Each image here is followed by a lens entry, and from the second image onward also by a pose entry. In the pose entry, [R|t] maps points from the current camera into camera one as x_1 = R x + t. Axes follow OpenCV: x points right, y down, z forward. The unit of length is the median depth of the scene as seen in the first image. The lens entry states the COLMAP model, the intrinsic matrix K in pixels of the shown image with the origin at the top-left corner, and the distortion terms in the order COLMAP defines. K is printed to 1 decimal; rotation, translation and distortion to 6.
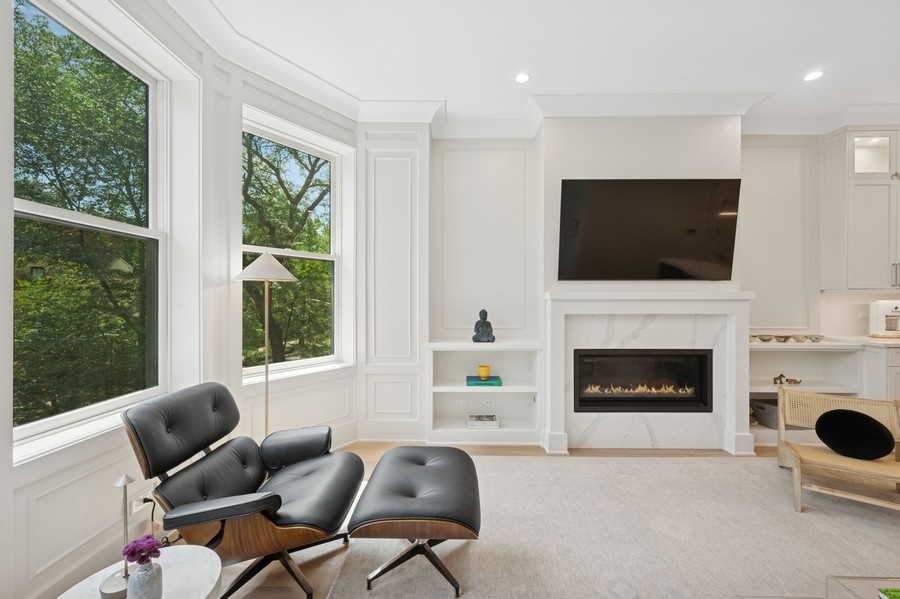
lens RADIAL K [[354.8, 0, 451.9], [0, 354.8, 300.8], [0, 0, 1]] dist [-0.000267, -0.000122]
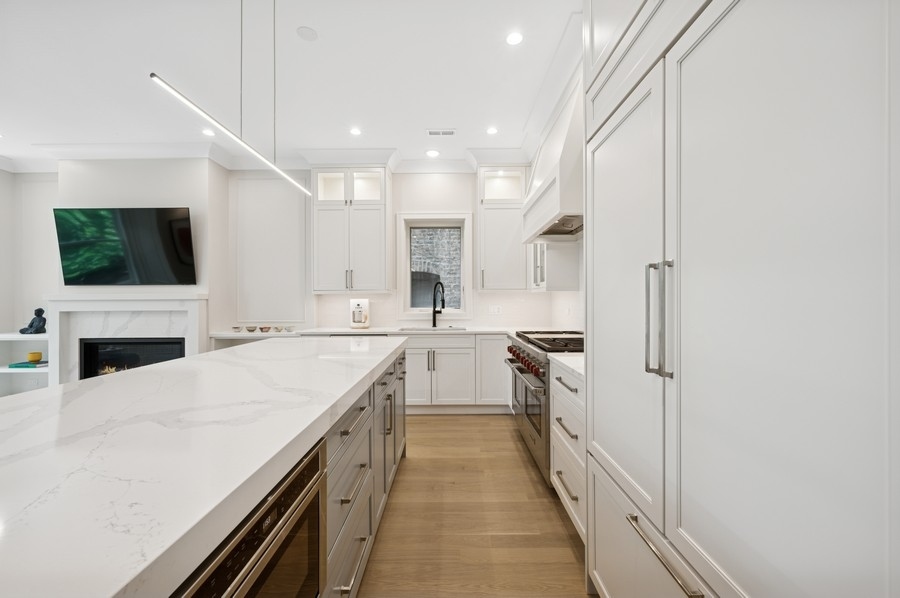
lens RADIAL K [[356.7, 0, 452.5], [0, 356.7, 299.5], [0, 0, 1]] dist [-0.000338, -0.000239]
pose [[0.999928, -0.005089, 0.010882, 1.655450], [0.005092, 0.999987, -0.000302, 0.001842], [-0.010881, 0.000357, 0.999941, -0.310196]]
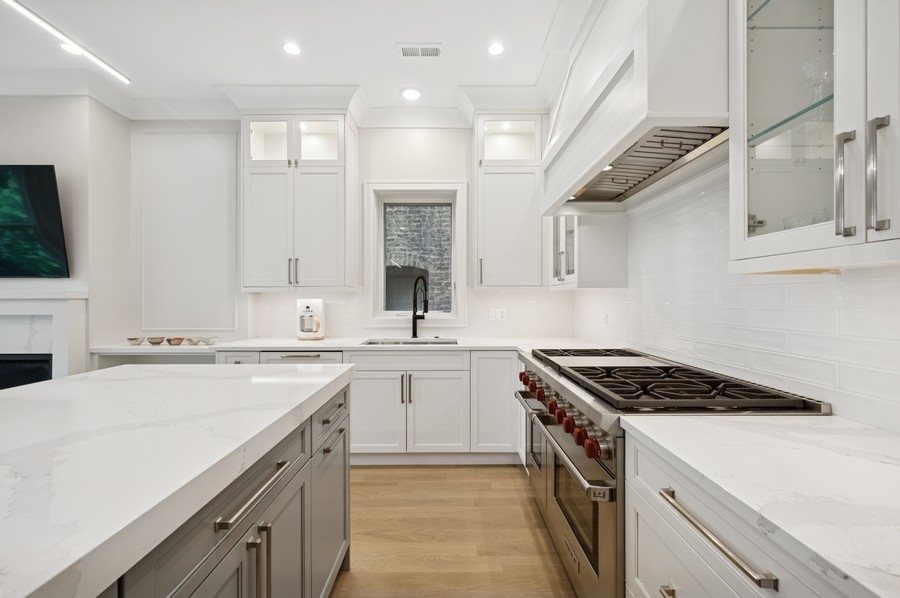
lens RADIAL K [[354.8, 0, 451.9], [0, 354.8, 300.3], [0, 0, 1]] dist [-0.000267, -0.000122]
pose [[0.999841, -0.001908, 0.017712, 1.688589], [0.001894, 0.999998, 0.000825, 0.001293], [-0.017714, -0.000791, 0.999843, 0.074552]]
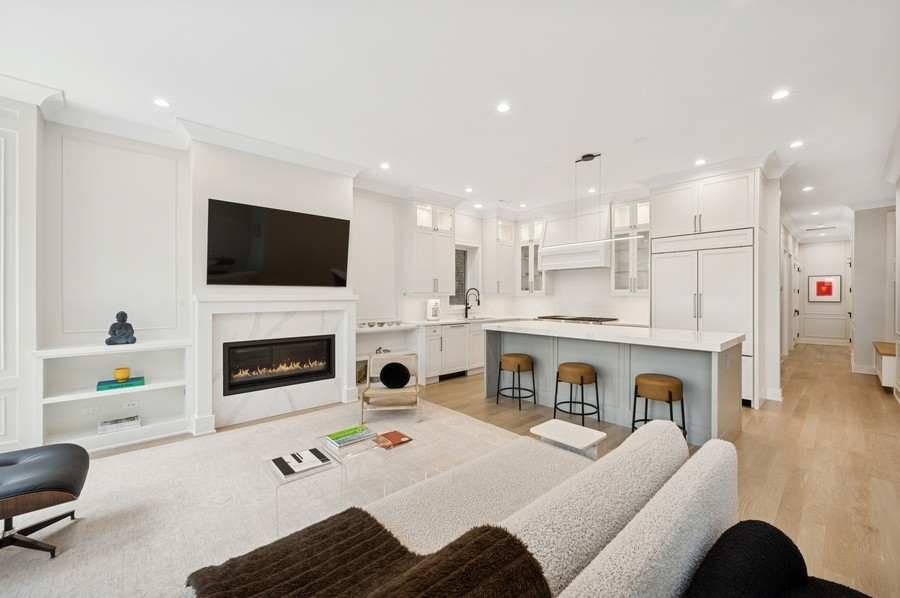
lens RADIAL K [[357.0, 0, 452.8], [0, 357.0, 296.2], [0, 0, 1]] dist [0.000972, -0.000220]
pose [[0.727198, -0.000758, 0.686427, 0.080868], [0.000441, 1.000000, 0.000637, -0.019389], [-0.686428, -0.000161, 0.727198, -0.382595]]
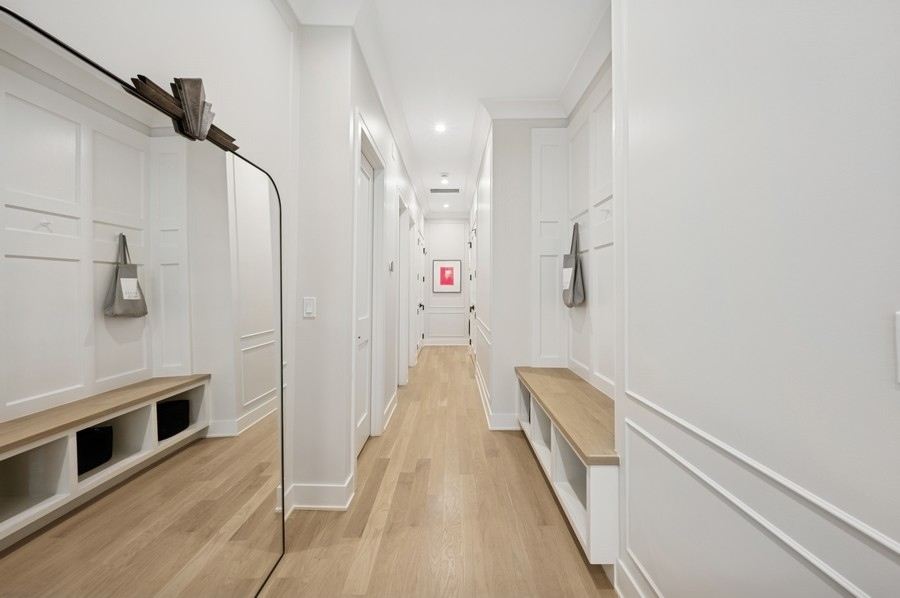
lens RADIAL K [[359.9, 0, 447.0], [0, 359.9, 297.1], [0, 0, 1]] dist [-0.001106, -0.000103]
pose [[-0.000827, -0.025221, 0.999682, 2.027290], [-0.006829, 0.999659, 0.025215, 0.000687], [-0.999976, -0.006806, -0.000999, -0.339227]]
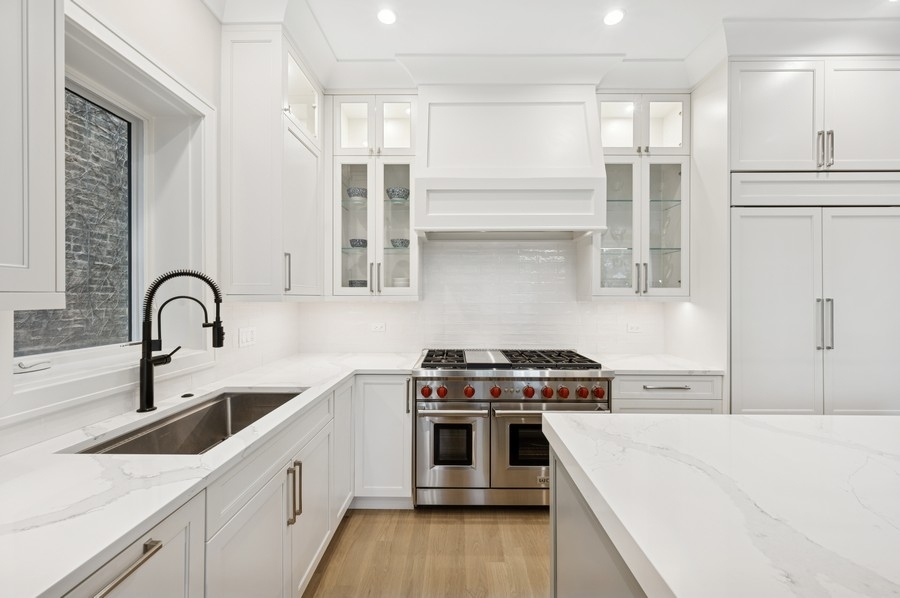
lens RADIAL K [[357.0, 0, 452.8], [0, 357.0, 296.2], [0, 0, 1]] dist [0.000972, -0.000220]
pose [[-0.003641, 0.002402, 0.999990, 1.147198], [-0.000363, 0.999997, -0.002403, -0.031661], [-0.999993, -0.000372, -0.003640, 0.724430]]
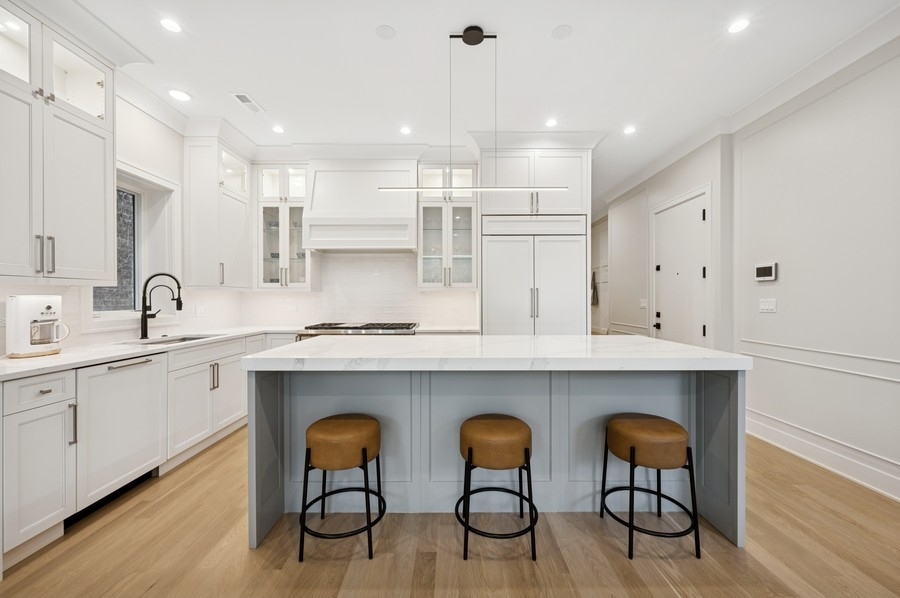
lens RADIAL K [[357.9, 0, 451.9], [0, 357.9, 299.5], [0, 0, 1]] dist [-0.000340, 0.000044]
pose [[-0.016732, -0.002477, 0.999857, 0.626639], [0.002838, 0.999993, 0.002525, 0.006089], [-0.999856, 0.002879, -0.016725, 0.300377]]
